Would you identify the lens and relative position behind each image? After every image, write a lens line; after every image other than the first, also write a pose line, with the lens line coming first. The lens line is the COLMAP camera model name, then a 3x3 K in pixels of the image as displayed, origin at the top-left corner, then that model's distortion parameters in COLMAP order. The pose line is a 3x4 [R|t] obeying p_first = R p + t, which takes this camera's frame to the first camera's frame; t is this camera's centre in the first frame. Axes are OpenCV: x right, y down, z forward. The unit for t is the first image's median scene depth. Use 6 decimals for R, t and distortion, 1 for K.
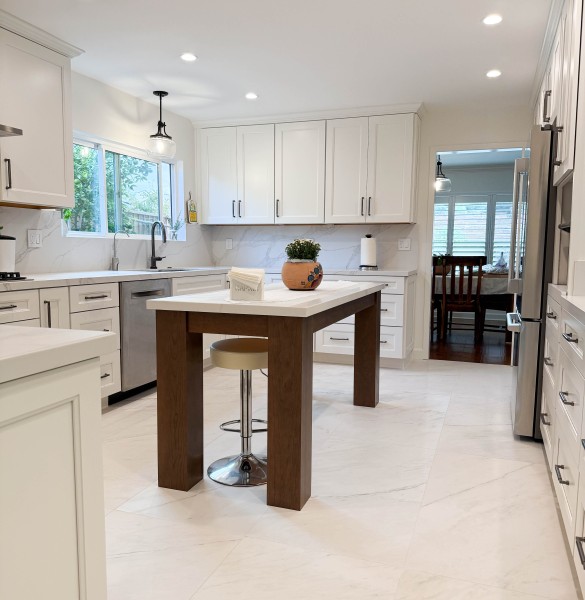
lens RADIAL K [[522.1, 0, 292.5], [0, 522.1, 300.0], [0, 0, 1]] dist [0.048999, -0.002878]
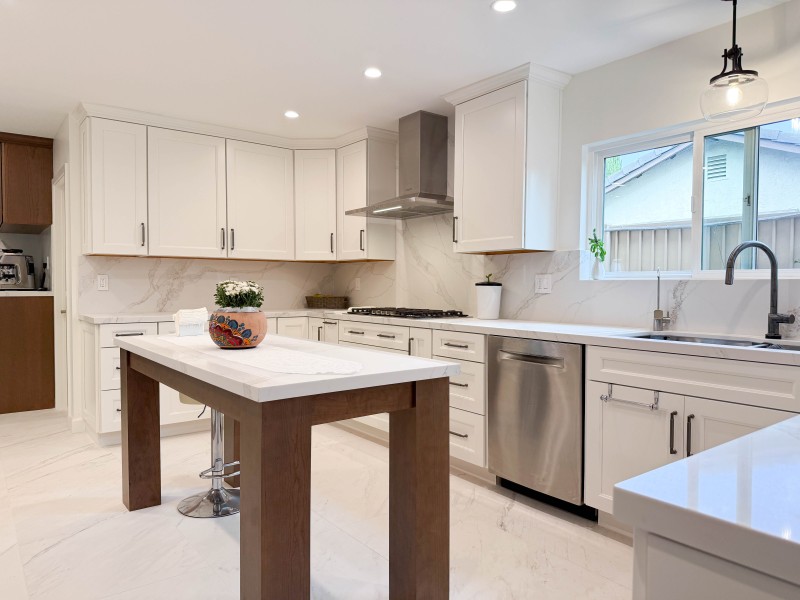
lens RADIAL K [[556.1, 0, 400.0], [0, 556.1, 300.0], [0, 0, 1]] dist [0.086617, -0.125129]
pose [[-0.526862, 0.010717, -0.849883, 0.484543], [-0.092797, 0.993218, 0.070051, -0.136679], [0.844870, 0.115774, -0.522294, 1.342079]]
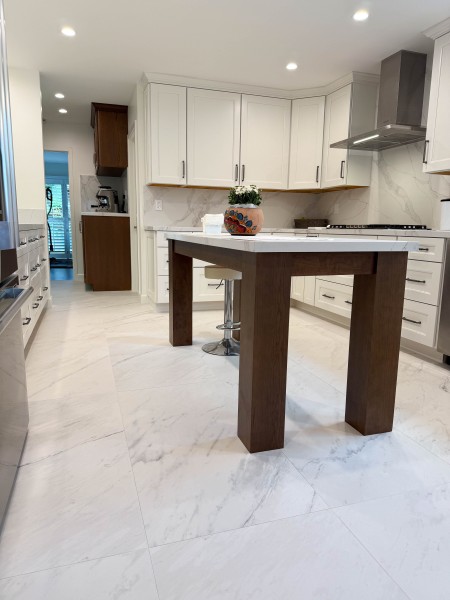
lens RADIAL K [[417.0, 0, 225.0], [0, 417.0, 300.0], [0, 0, 1]] dist [0.086617, -0.125129]
pose [[-0.775909, 0.083973, -0.625231, 0.483356], [-0.088547, 0.966792, 0.239734, -0.075073], [0.624600, 0.241374, -0.742707, 1.357202]]
